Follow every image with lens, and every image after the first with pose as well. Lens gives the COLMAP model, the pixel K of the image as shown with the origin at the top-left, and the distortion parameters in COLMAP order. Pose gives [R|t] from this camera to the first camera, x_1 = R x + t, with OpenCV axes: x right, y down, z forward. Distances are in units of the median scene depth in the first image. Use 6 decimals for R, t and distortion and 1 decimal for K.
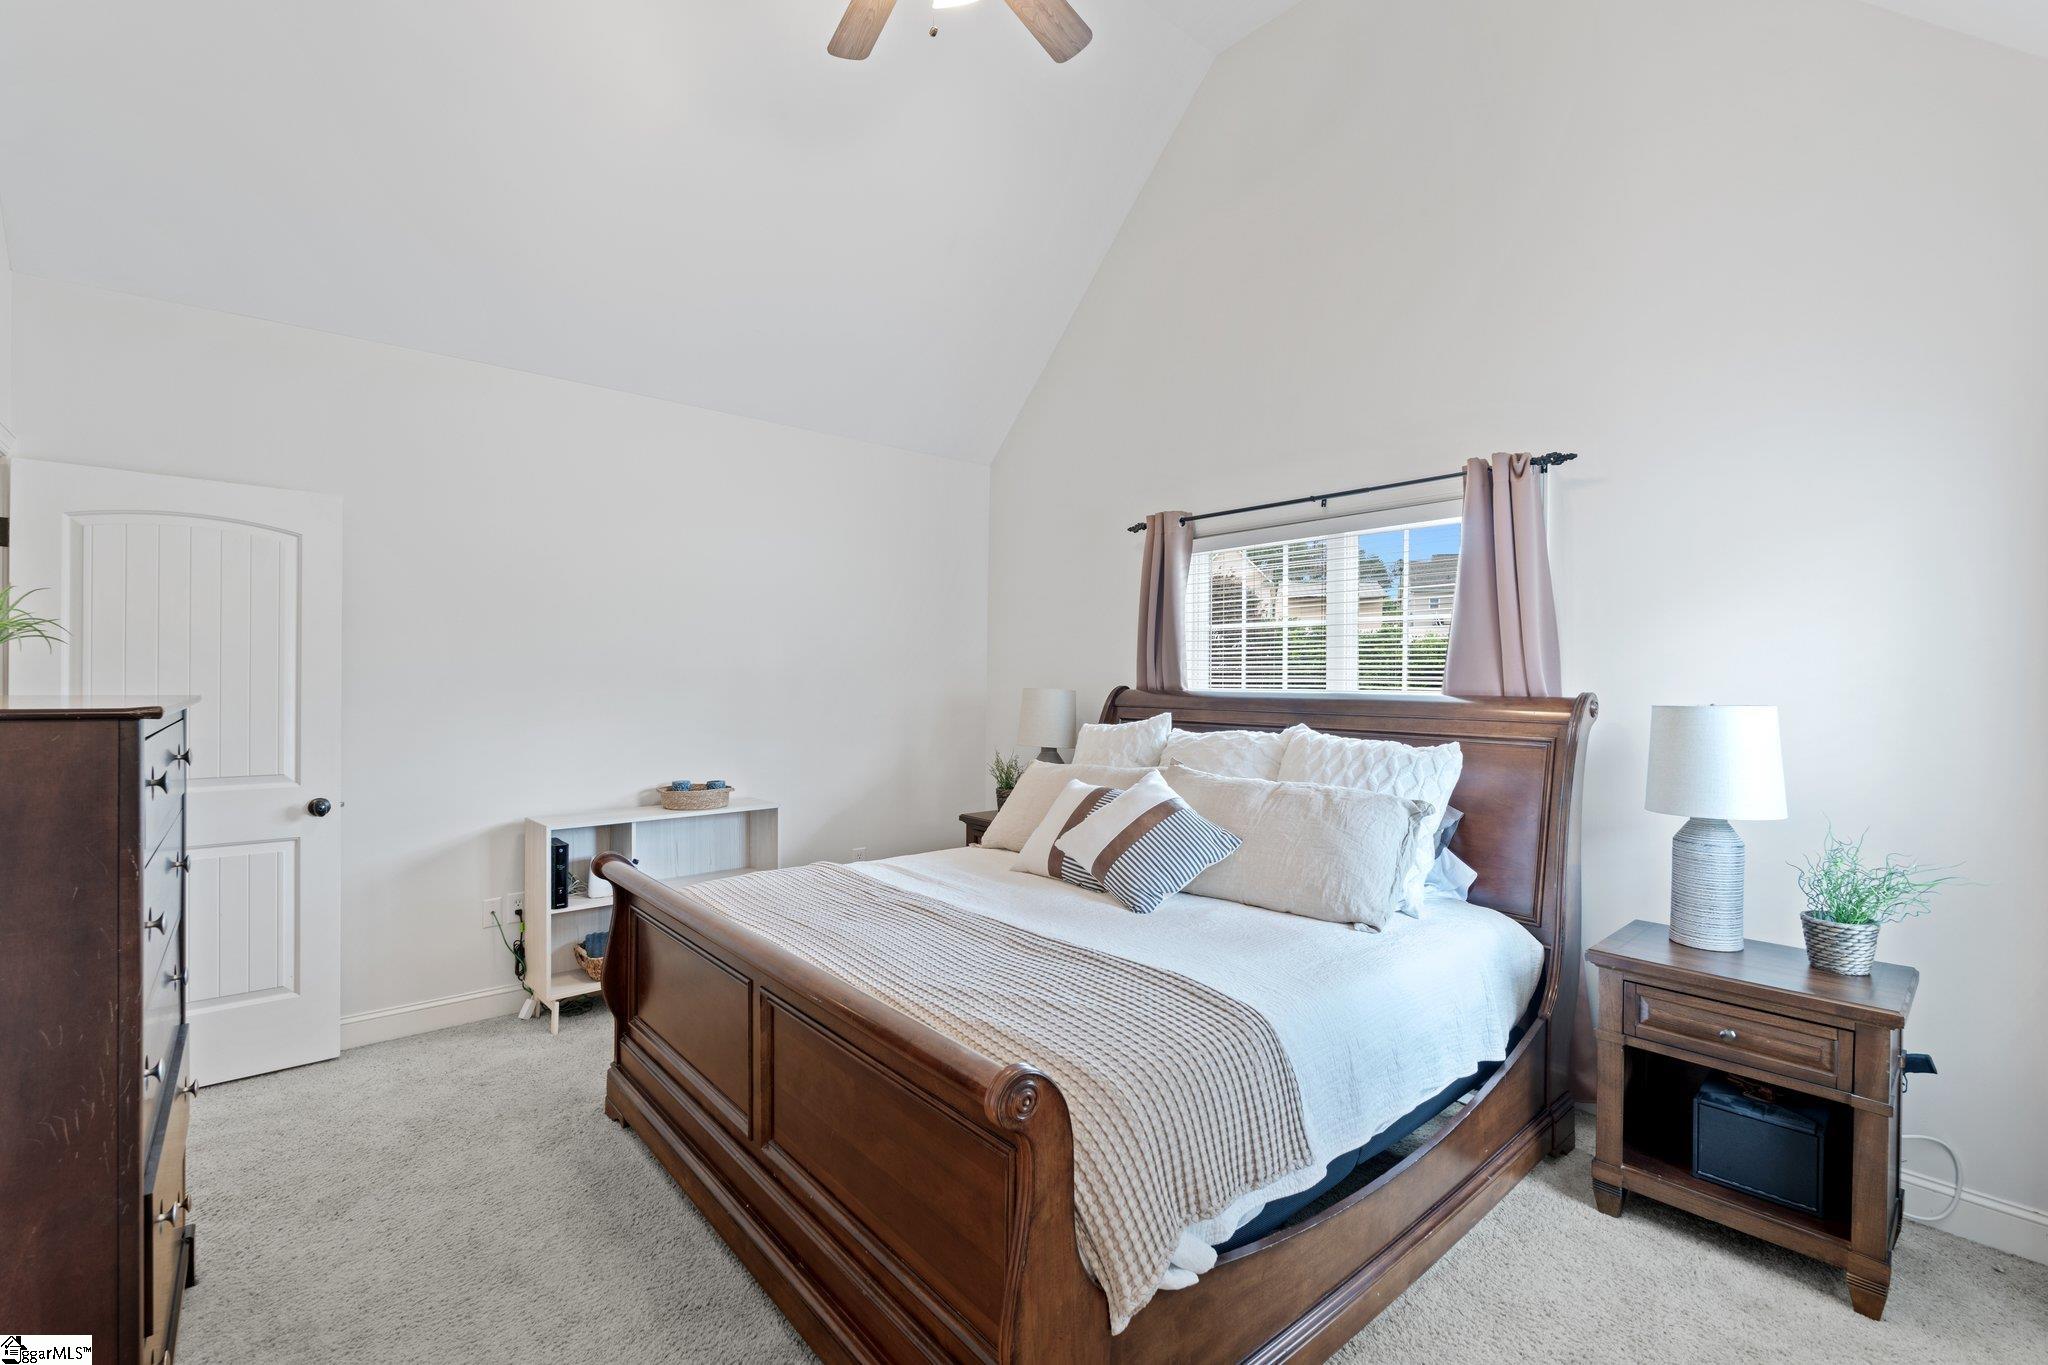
lens RADIAL K [[892.3, 0, 1021.6], [0, 892.3, 676.4], [0, 0, 1]] dist [-0.004017, -0.000316]
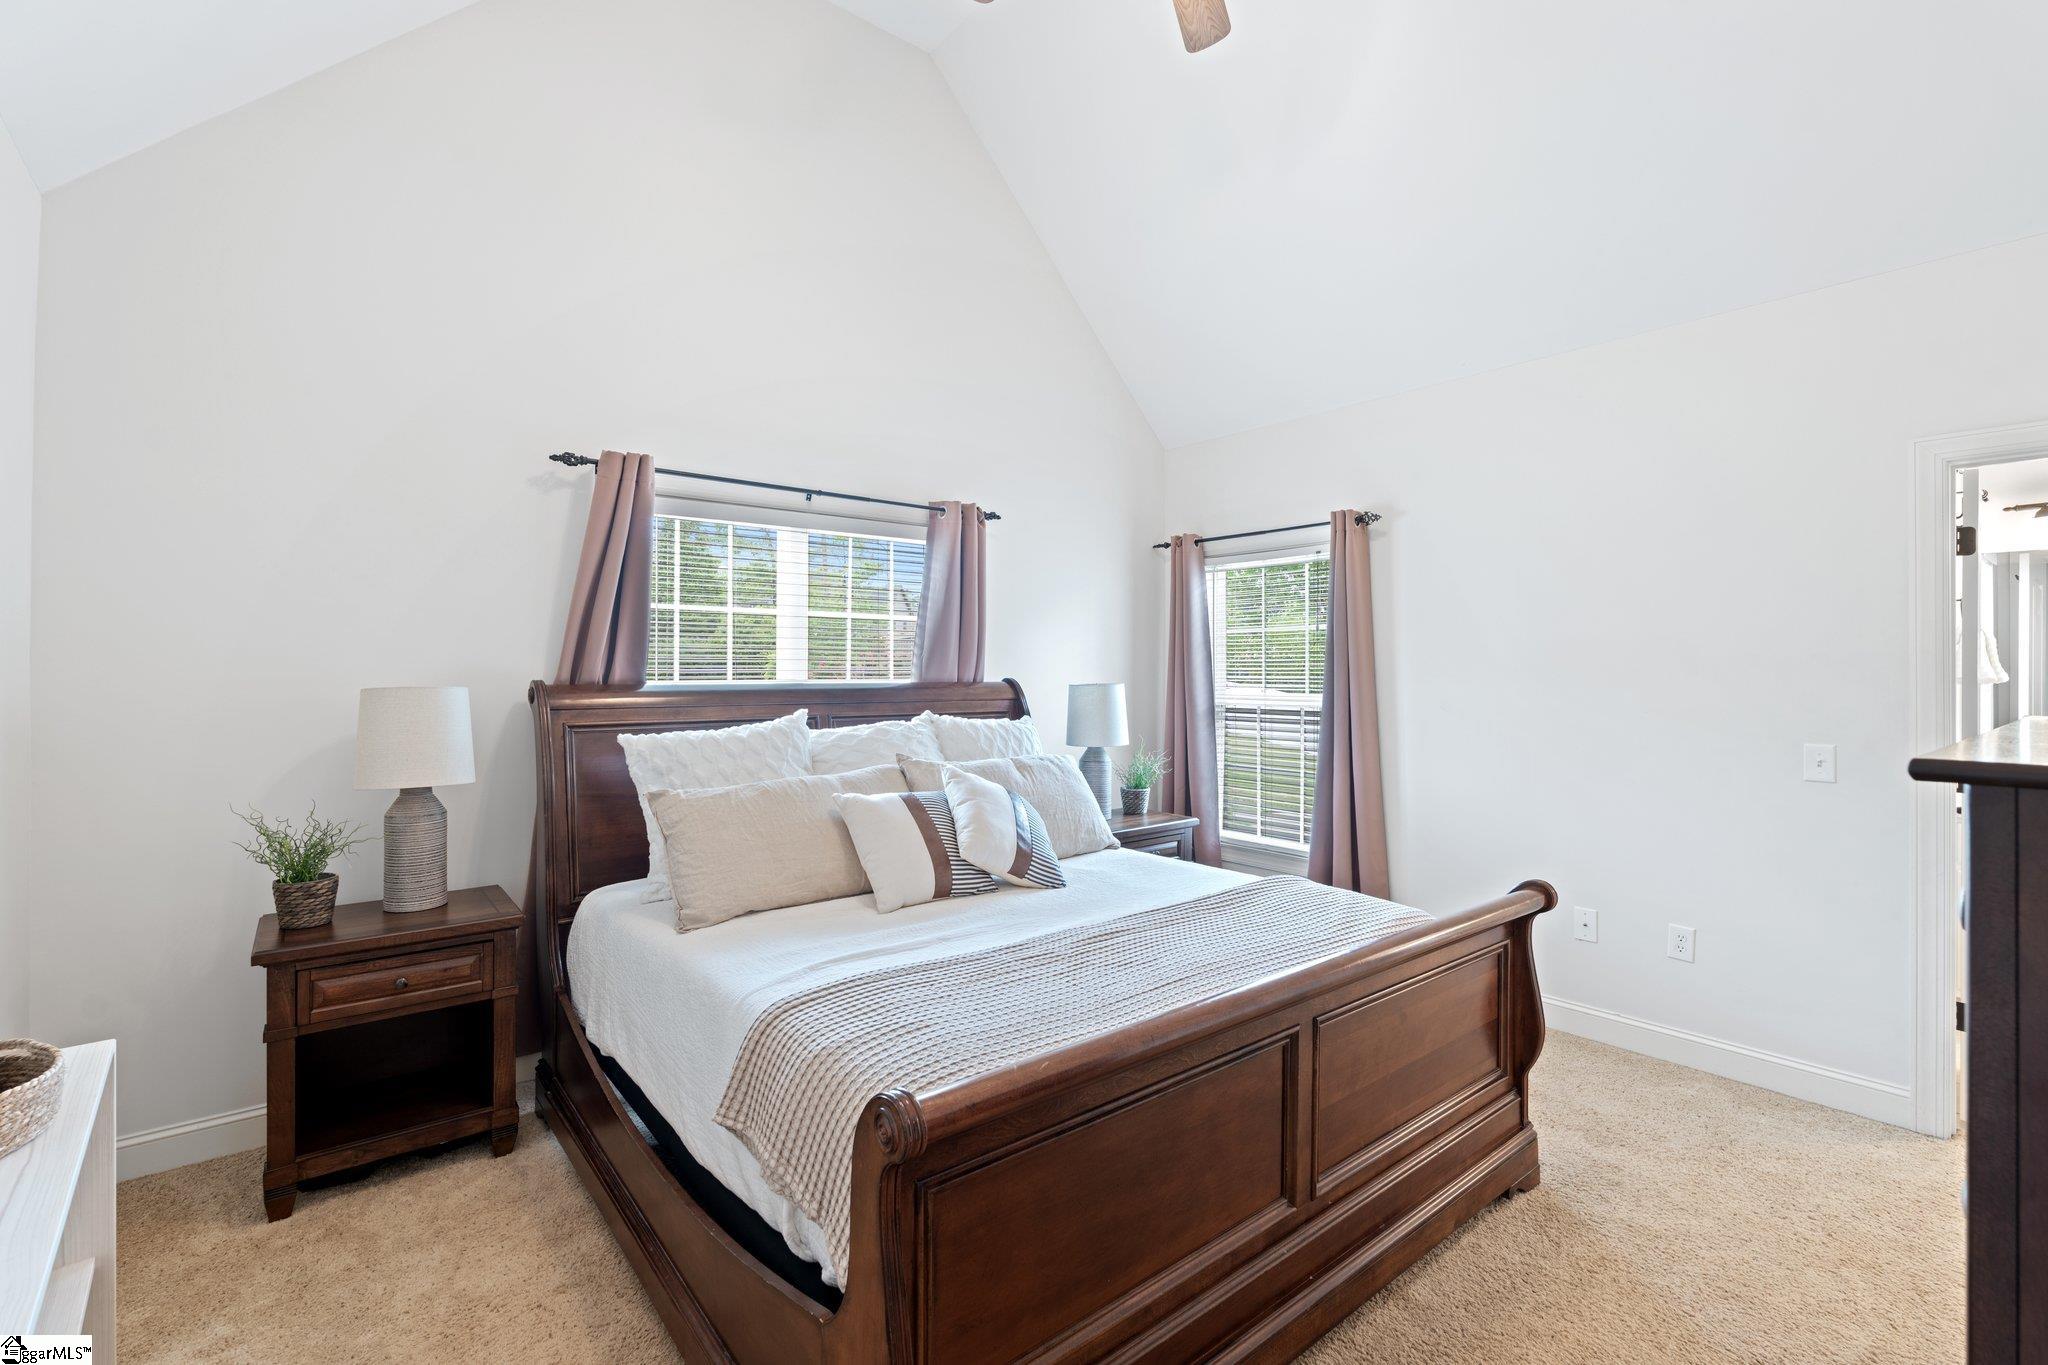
lens RADIAL K [[892.3, 0, 1021.6], [0, 892.3, 676.4], [0, 0, 1]] dist [-0.004017, -0.000316]
pose [[0.040716, -0.013003, 0.999086, -0.739372], [-0.005785, 0.999895, 0.013250, -0.004217], [-0.999154, -0.006319, 0.040637, 0.780795]]
